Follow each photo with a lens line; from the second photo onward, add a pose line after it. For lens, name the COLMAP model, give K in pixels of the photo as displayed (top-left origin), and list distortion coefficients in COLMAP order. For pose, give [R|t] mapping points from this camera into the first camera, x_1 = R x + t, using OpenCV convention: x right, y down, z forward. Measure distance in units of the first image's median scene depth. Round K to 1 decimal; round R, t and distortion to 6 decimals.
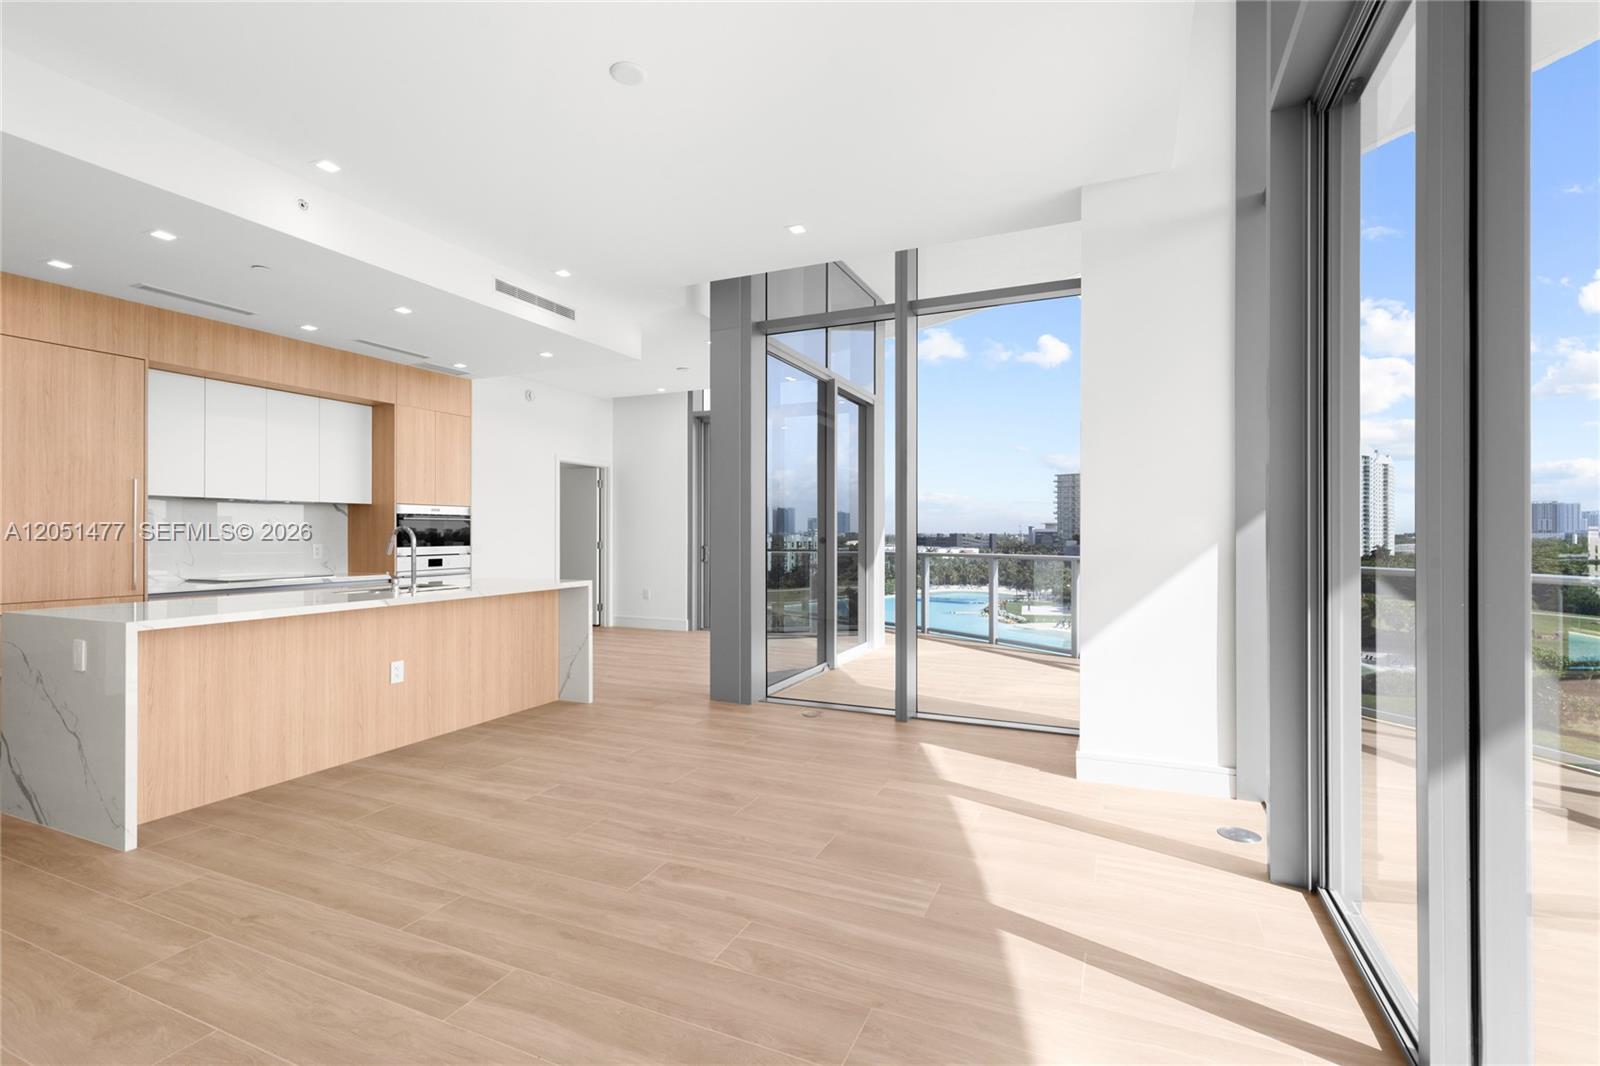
lens RADIAL K [[723.5, 0, 807.1], [0, 723.5, 524.7], [0, 0, 1]] dist [0.004995, -0.000134]
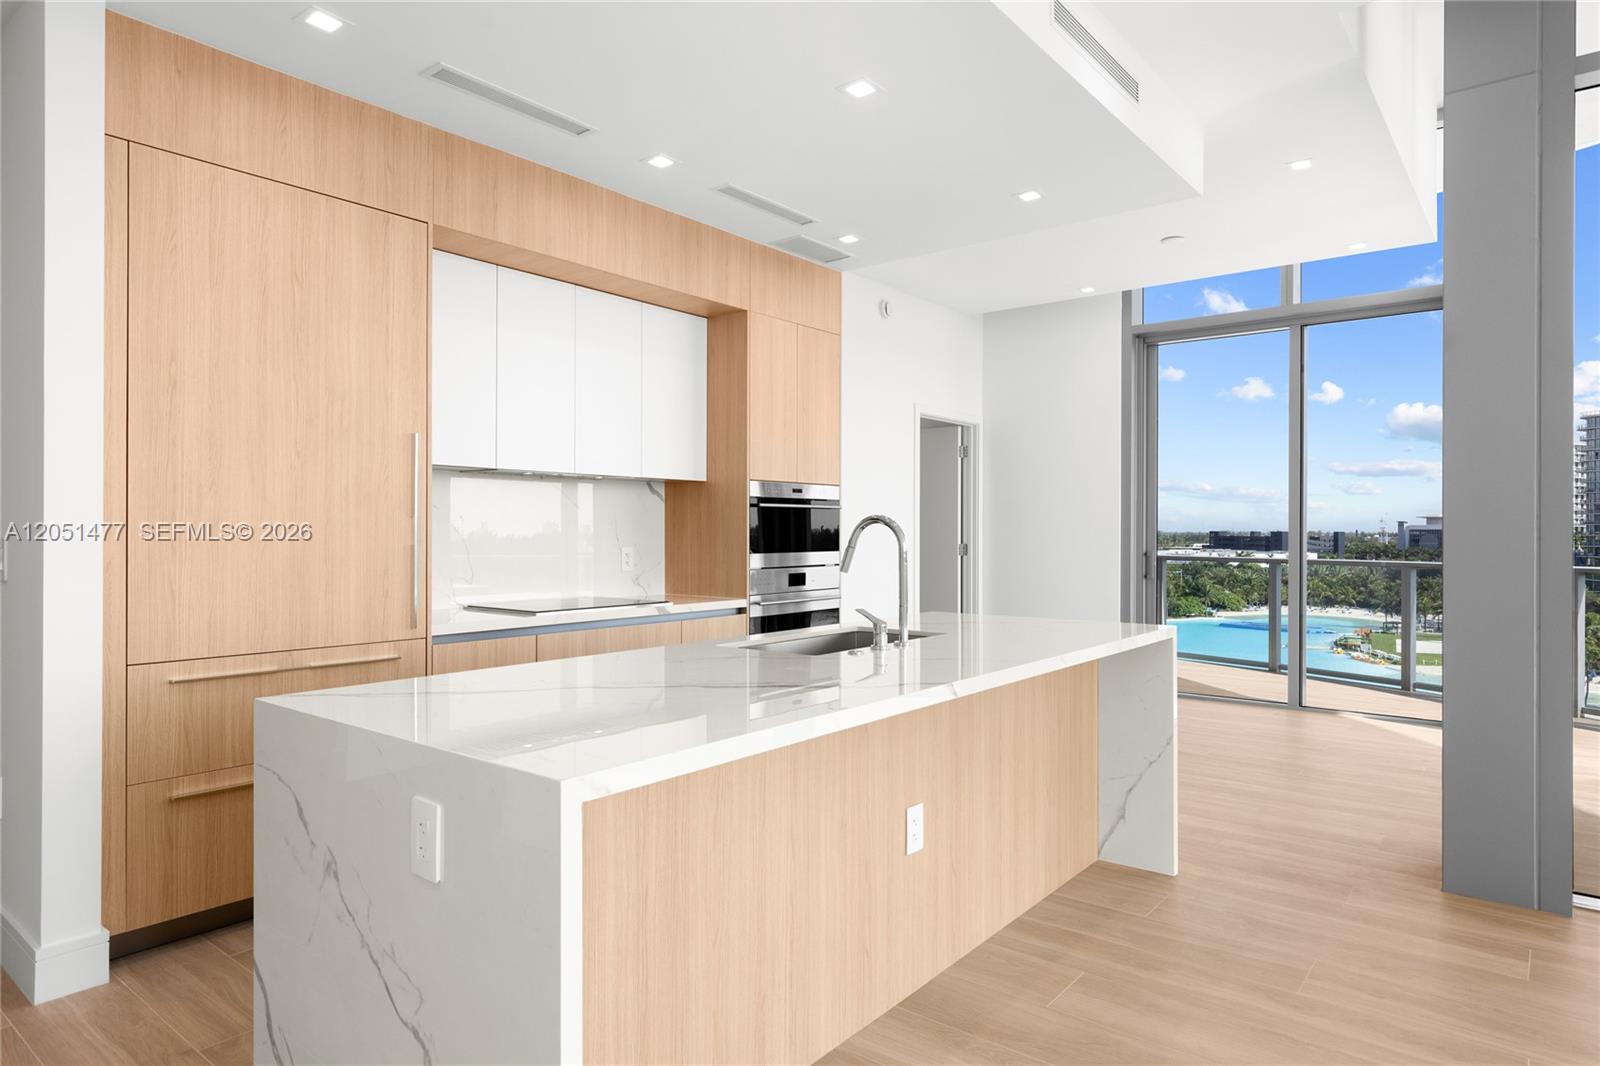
lens RADIAL K [[942.7, 0, 803.5], [0, 942.7, 520.6], [0, 0, 1]] dist [0.007760, 0.000170]
pose [[0.965772, 0.000154, -0.259393, -0.326398], [0.000394, 0.999998, 0.002059, 0.002814], [0.259392, -0.002091, 0.965770, 0.271514]]
